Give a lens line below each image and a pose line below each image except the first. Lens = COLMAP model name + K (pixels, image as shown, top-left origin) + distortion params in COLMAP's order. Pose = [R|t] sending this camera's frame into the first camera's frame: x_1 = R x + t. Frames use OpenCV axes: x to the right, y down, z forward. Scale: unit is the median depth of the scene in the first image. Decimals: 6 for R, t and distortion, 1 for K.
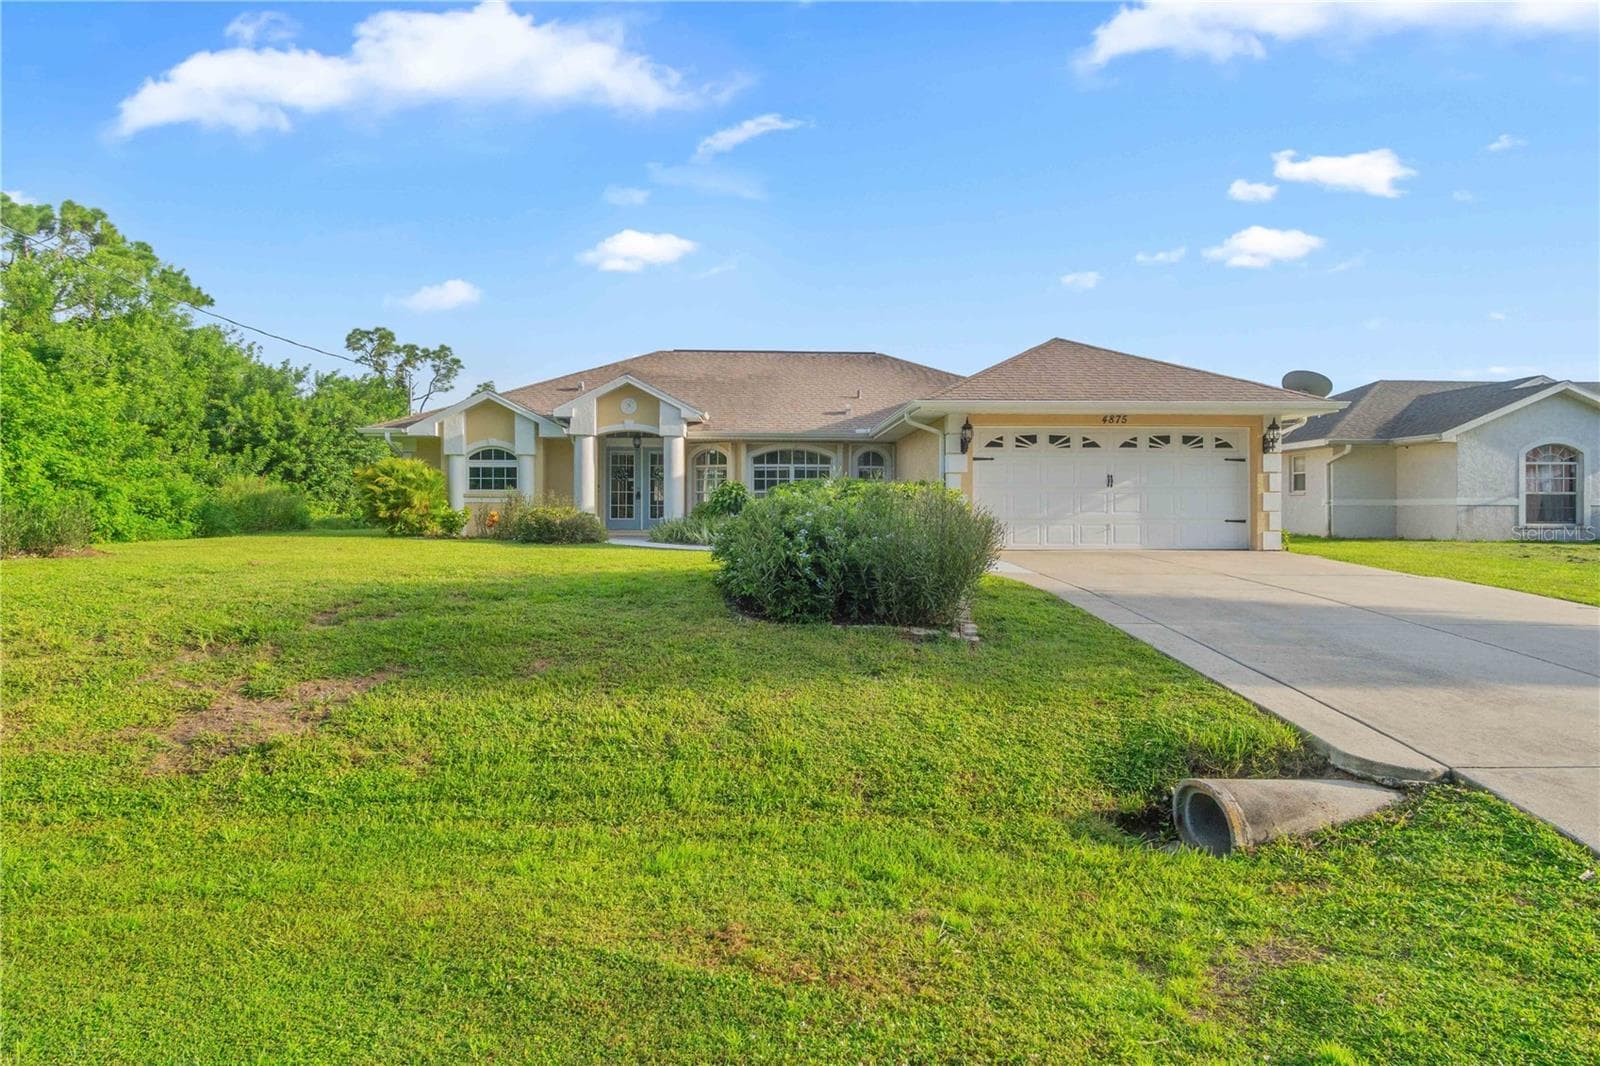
lens RADIAL K [[843.8, 0, 800.0], [0, 843.8, 533.0], [0, 0, 1]] dist [0.004250, 0.003588]
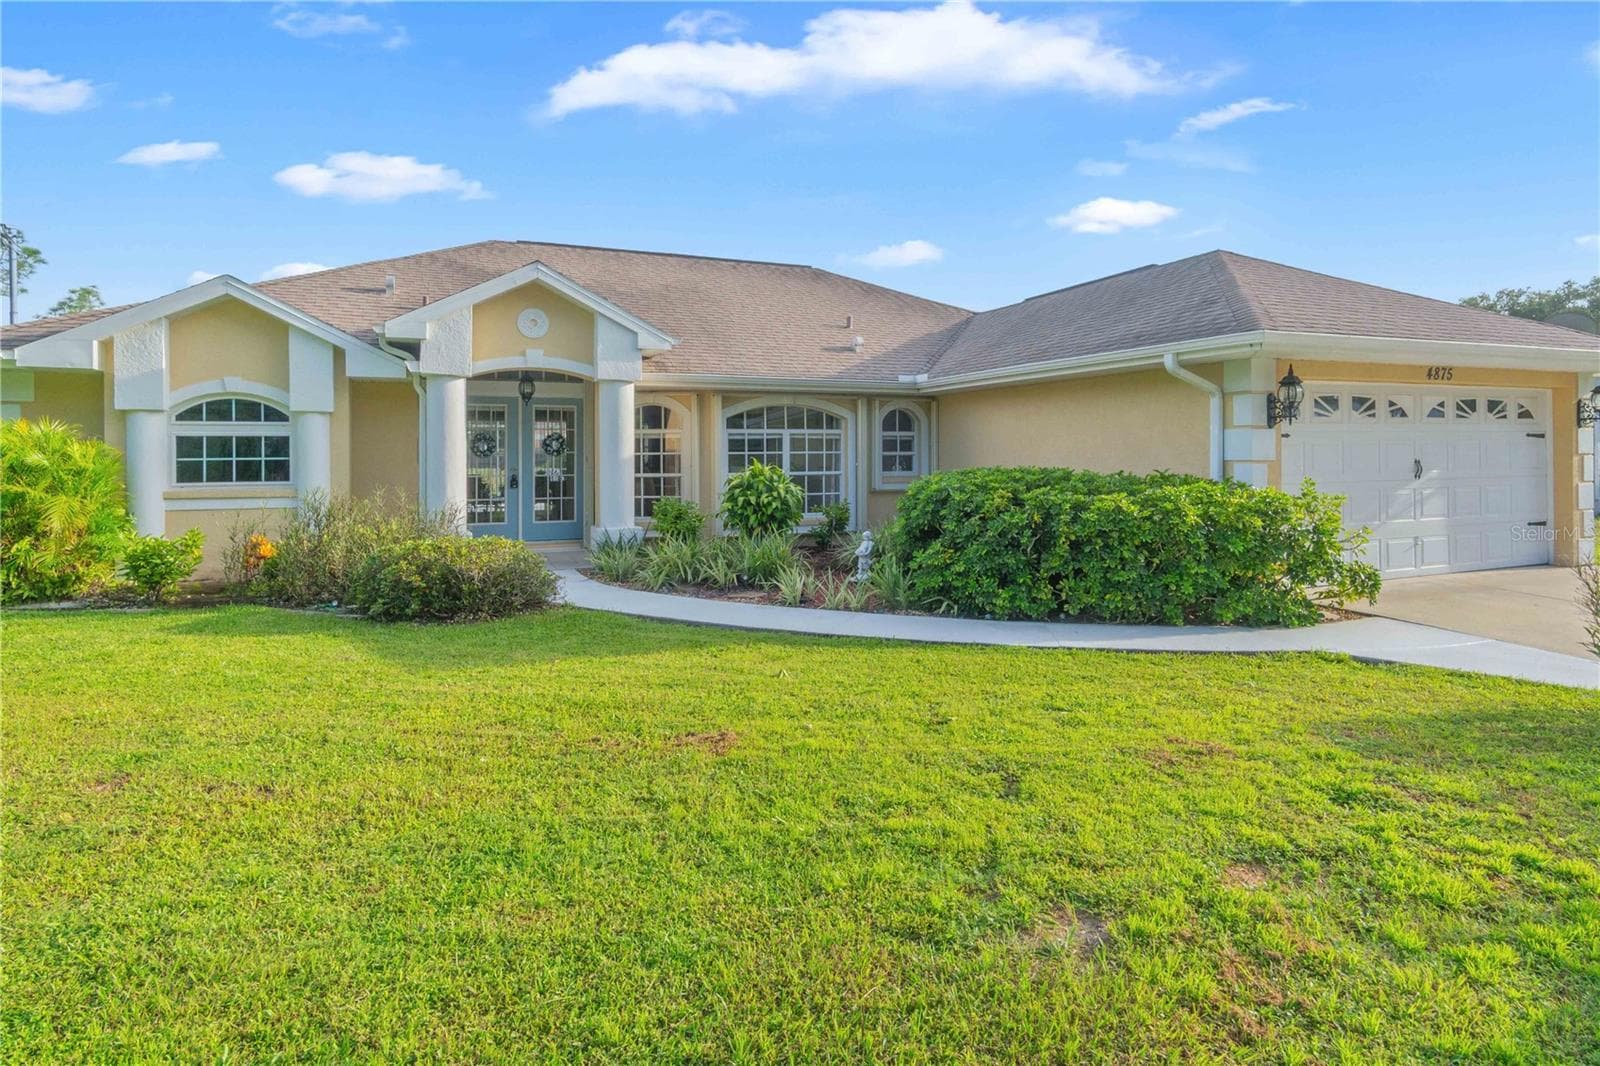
lens RADIAL K [[868.2, 0, 802.7], [0, 868.2, 463.5], [0, 0, 1]] dist [0.003041, 0.001943]
pose [[0.936909, -0.012302, 0.349357, -0.231607], [0.017086, 0.999798, -0.010615, -0.051213], [-0.349156, 0.015915, 0.936930, 0.415468]]
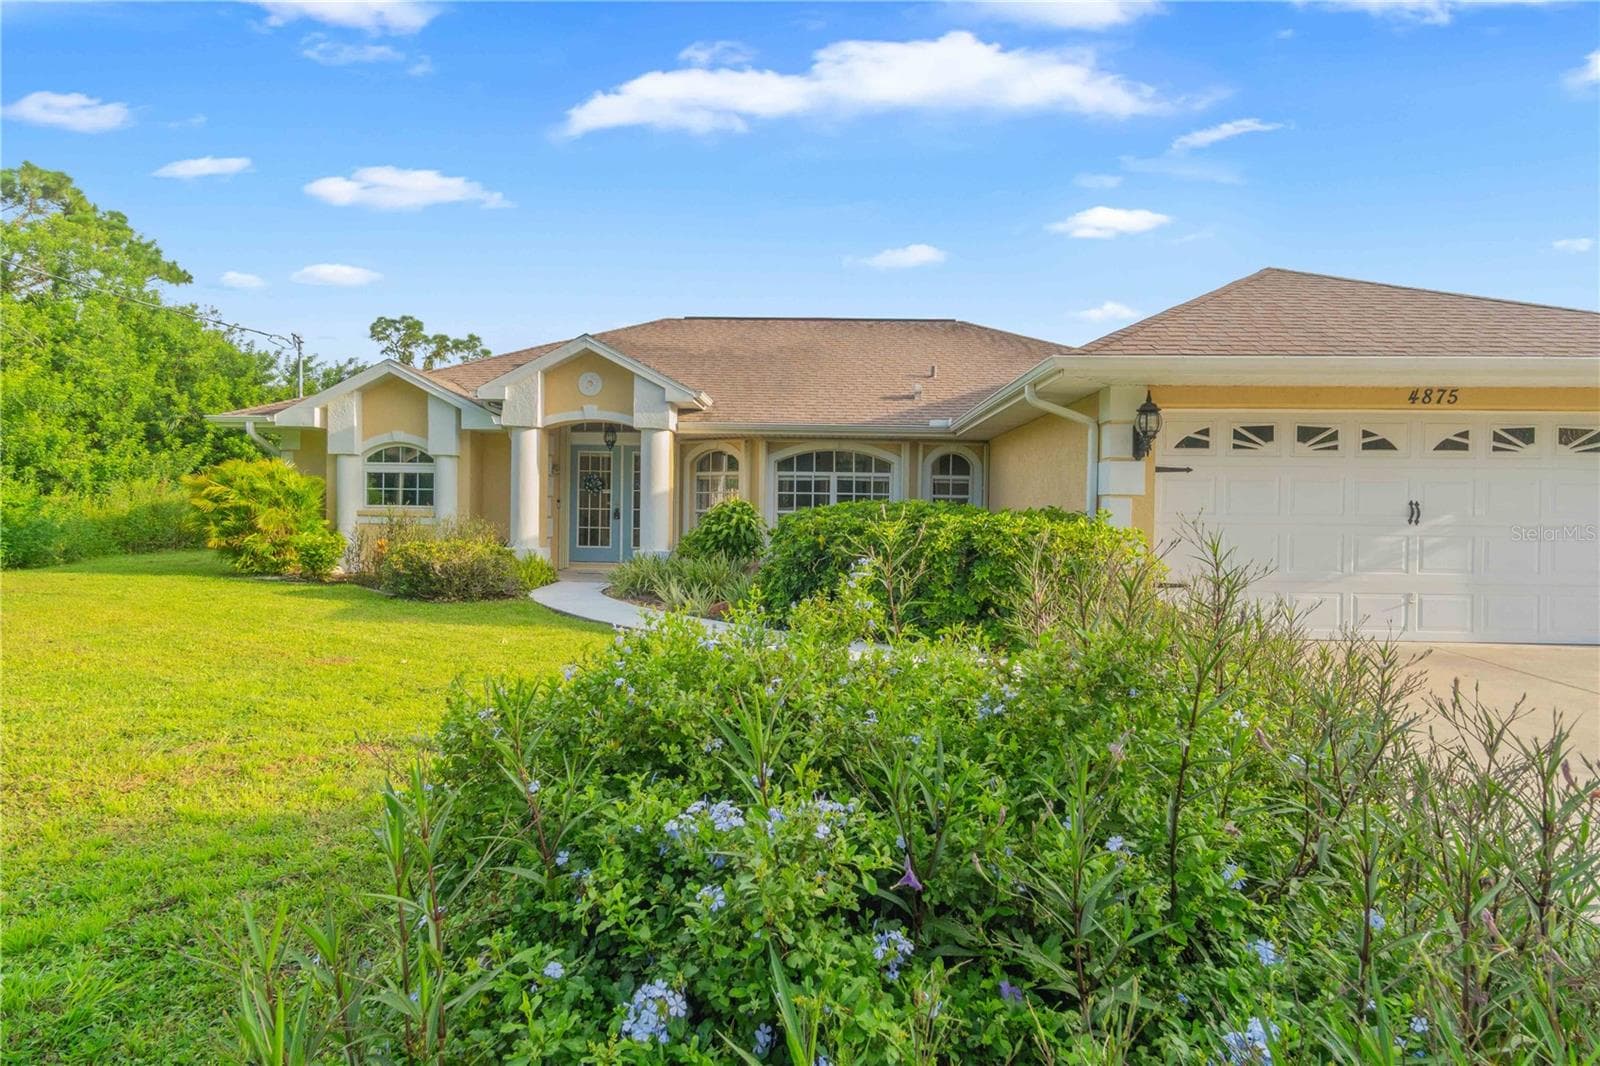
lens RADIAL K [[843.8, 0, 800.0], [0, 843.8, 533.0], [0, 0, 1]] dist [0.004250, 0.003588]
pose [[0.997134, 0.014182, -0.074308, 0.015079], [-0.014292, 0.999897, -0.000952, -0.032698], [0.074287, 0.002011, 0.997235, 0.334346]]
